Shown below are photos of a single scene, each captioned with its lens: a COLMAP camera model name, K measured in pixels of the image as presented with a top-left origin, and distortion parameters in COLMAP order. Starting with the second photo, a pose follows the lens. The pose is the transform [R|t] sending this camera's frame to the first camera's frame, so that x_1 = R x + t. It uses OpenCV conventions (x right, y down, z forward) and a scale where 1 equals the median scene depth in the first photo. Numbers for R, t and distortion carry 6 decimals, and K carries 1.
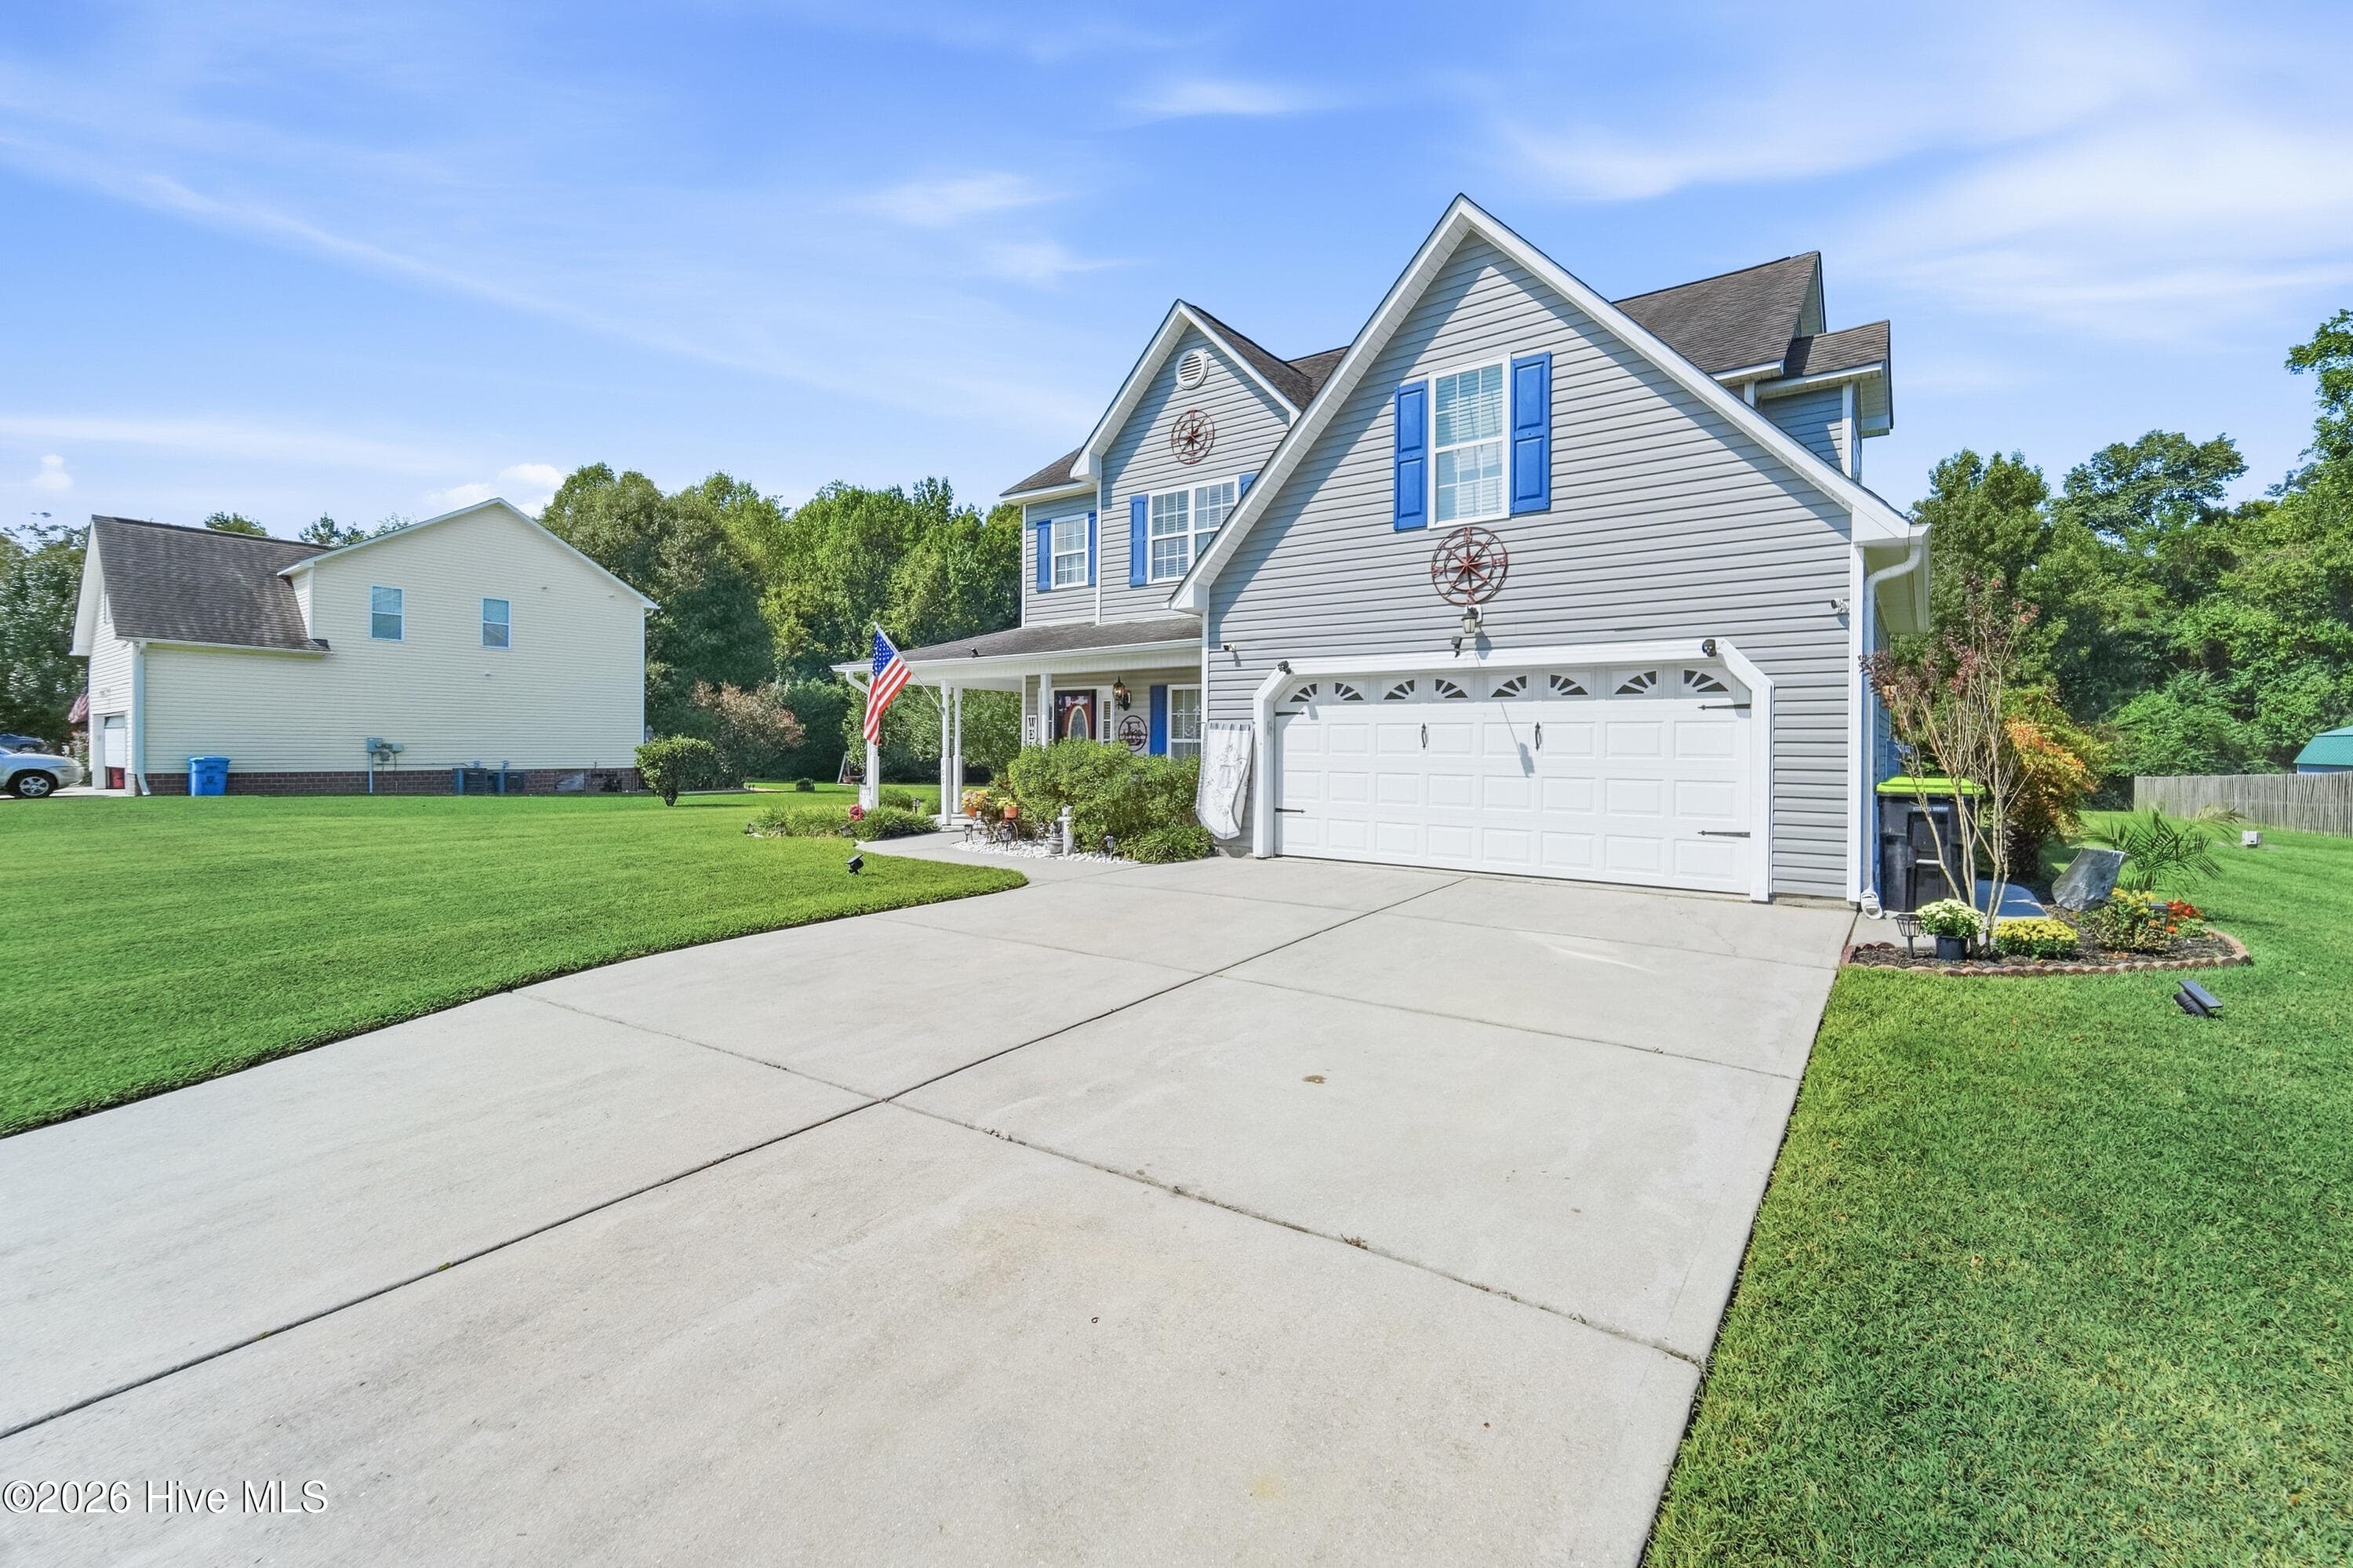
lens RADIAL K [[971.9, 0, 1188.4], [0, 971.9, 745.3], [0, 0, 1]] dist [-0.000038, 0.000062]
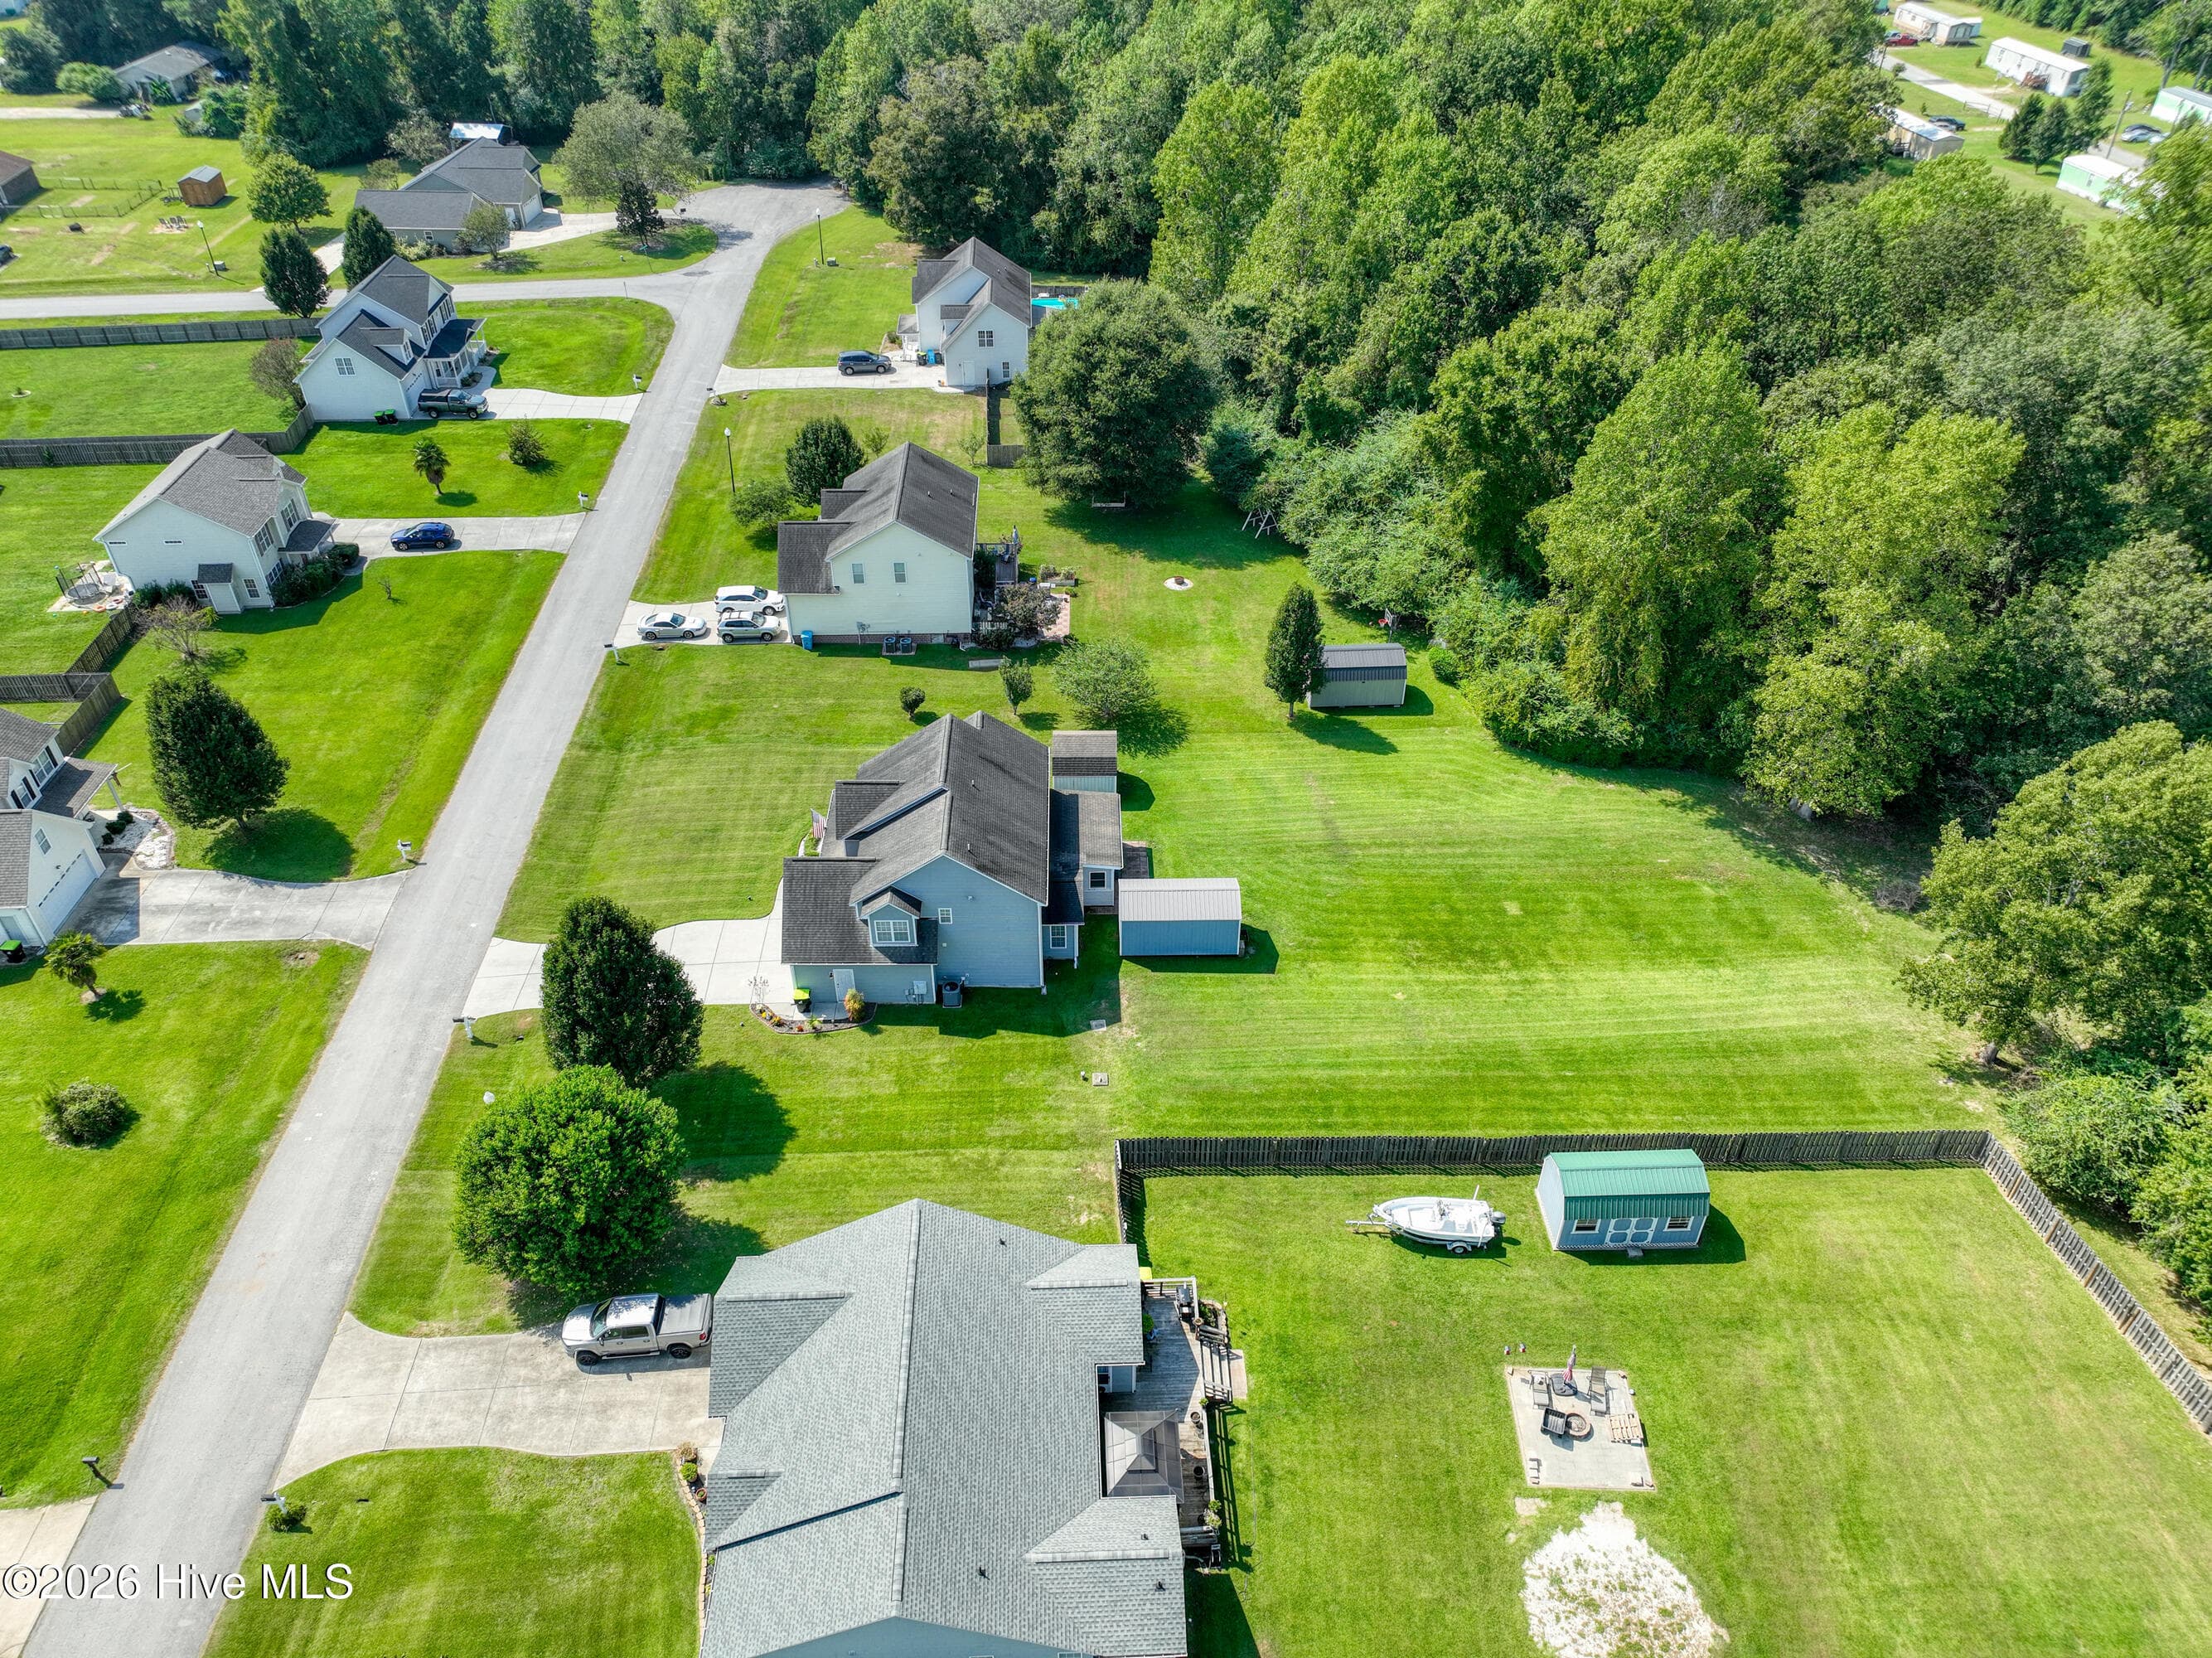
lens RADIAL K [[1559.6, 0, 1108.9], [0, 1559.6, 826.8], [0, 0, 1]] dist [-0.000599, 0.017933]
pose [[0.606585, 0.477117, -0.635935, 3.999305], [-0.001043, 0.800376, 0.599497, -3.478499], [0.795018, -0.362983, 0.485994, -0.966391]]
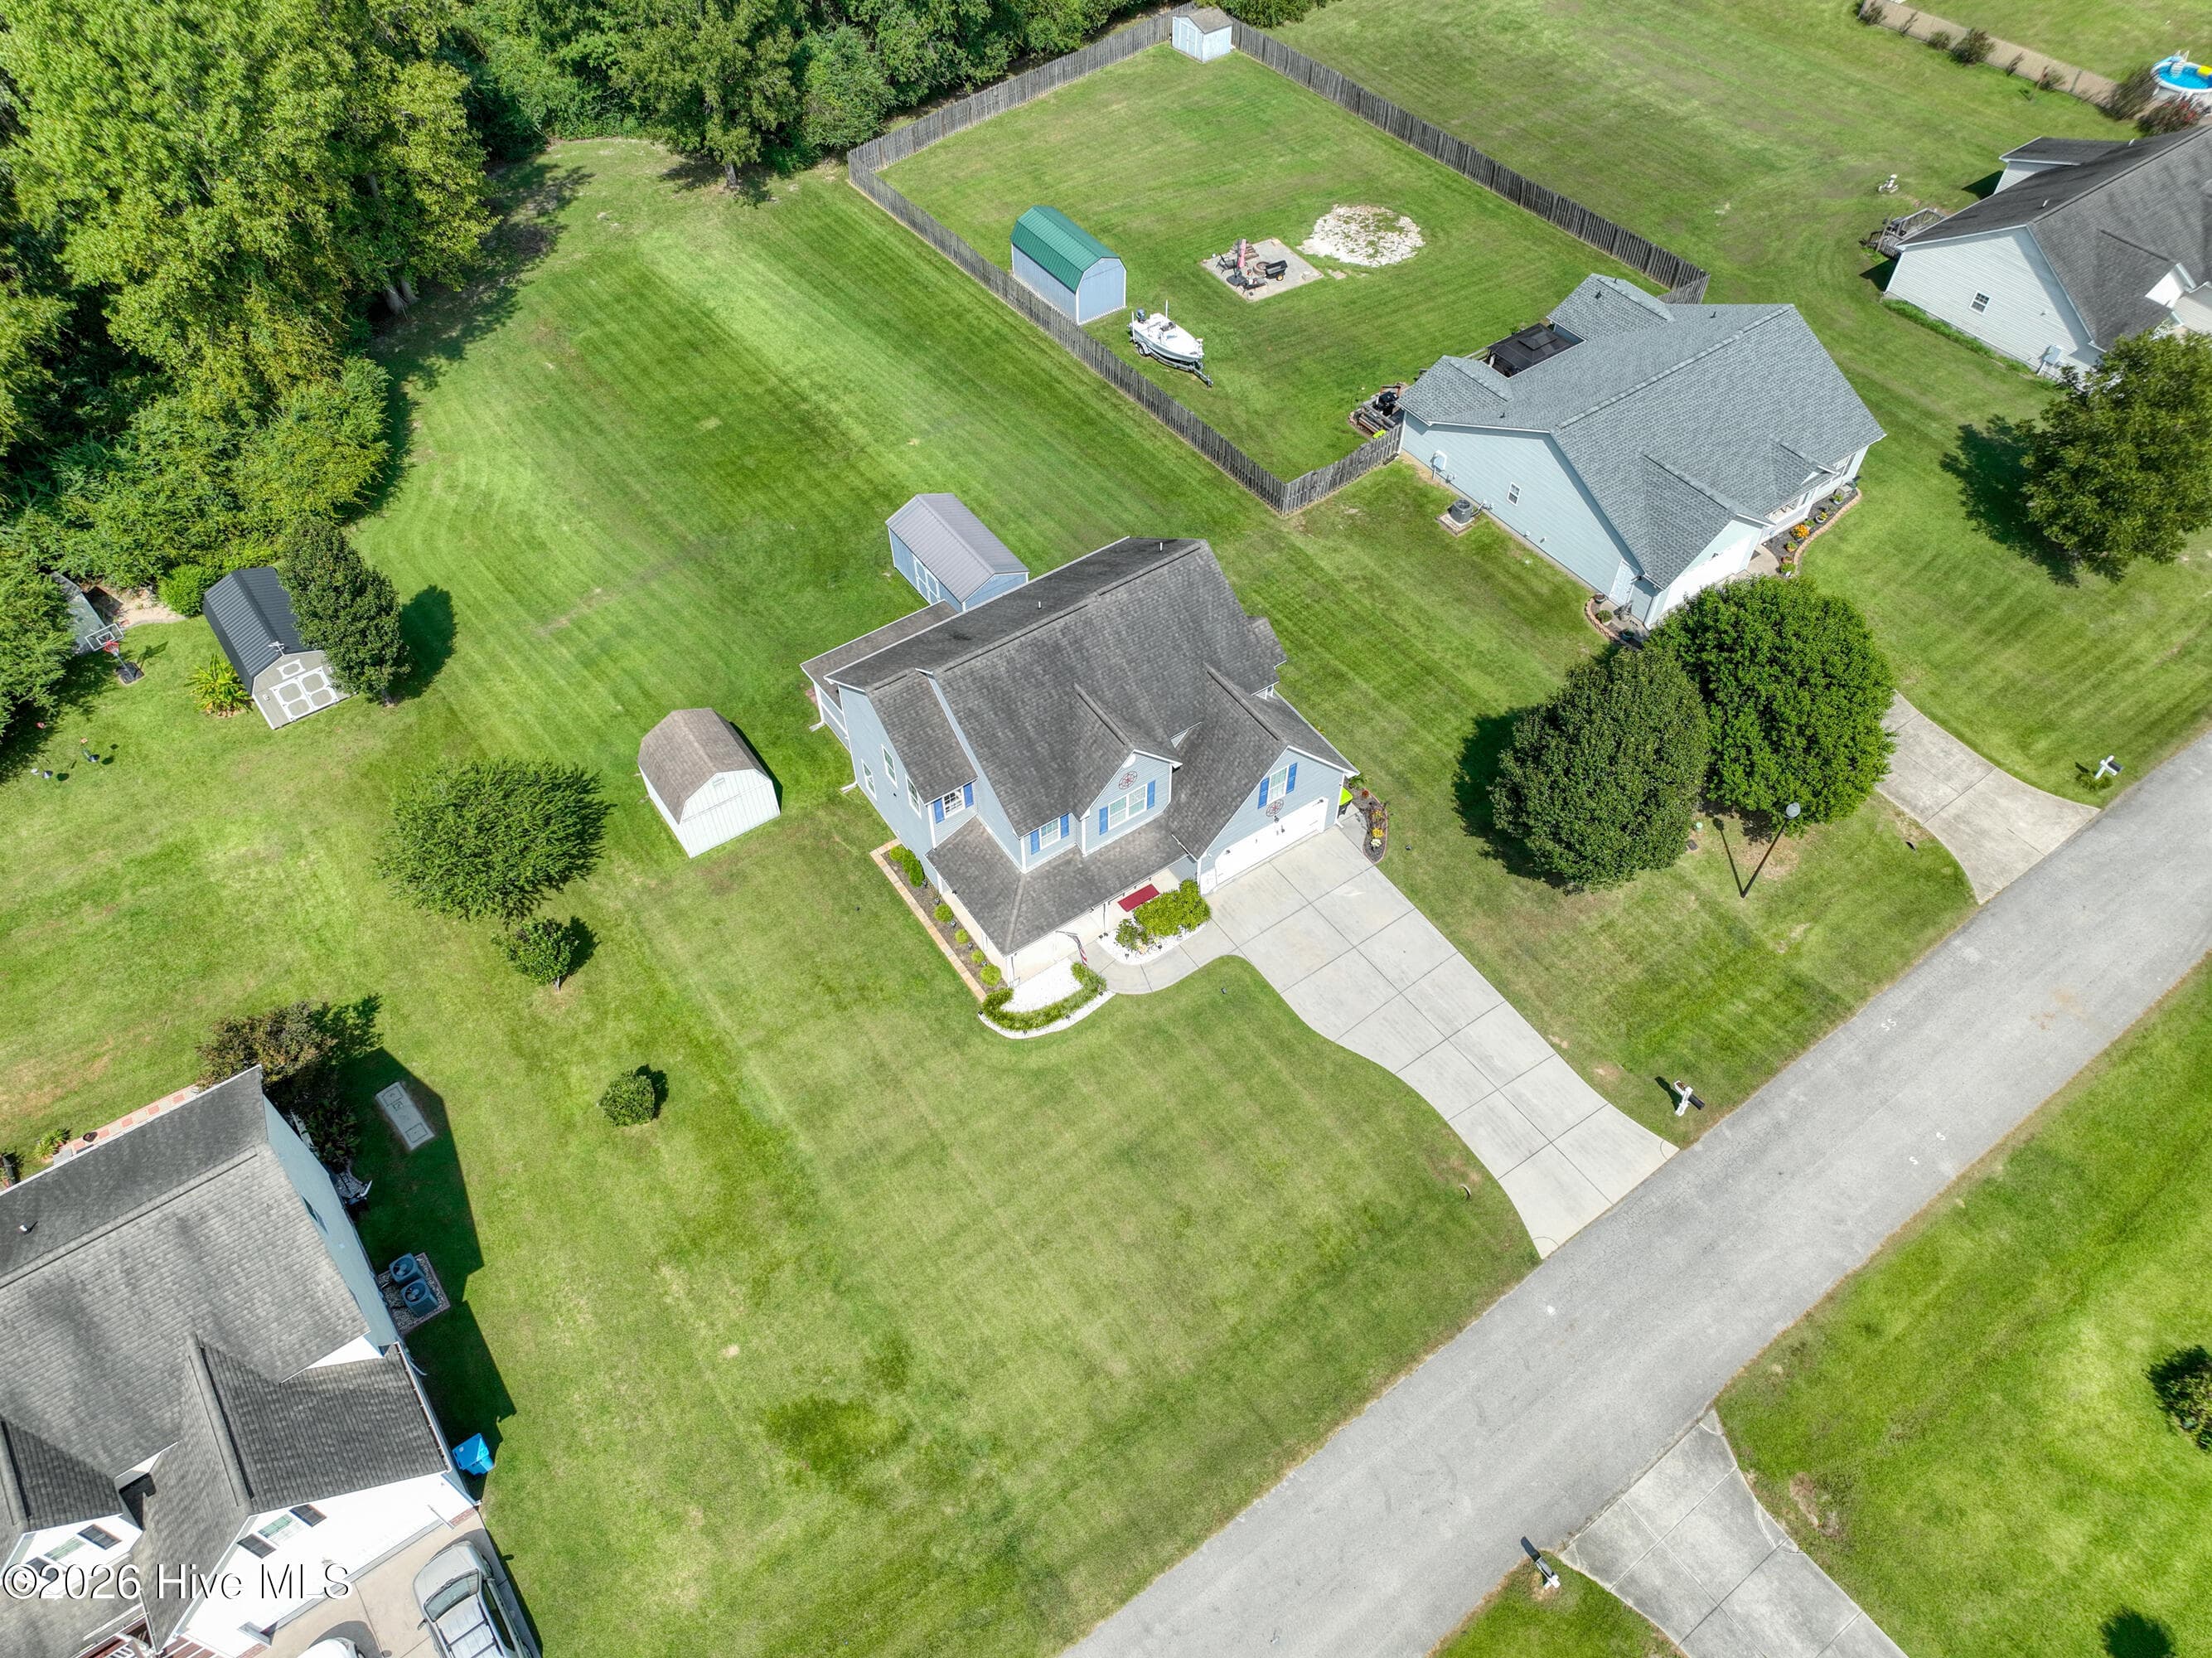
lens RADIAL K [[1559.6, 0, 1108.9], [0, 1559.6, 826.8], [0, 0, 1]] dist [-0.000599, 0.017933]
pose [[0.323983, -0.732751, 0.598423, -2.188257], [0.007339, 0.634468, 0.772914, -2.935917], [-0.946034, -0.246019, 0.210935, 0.224367]]
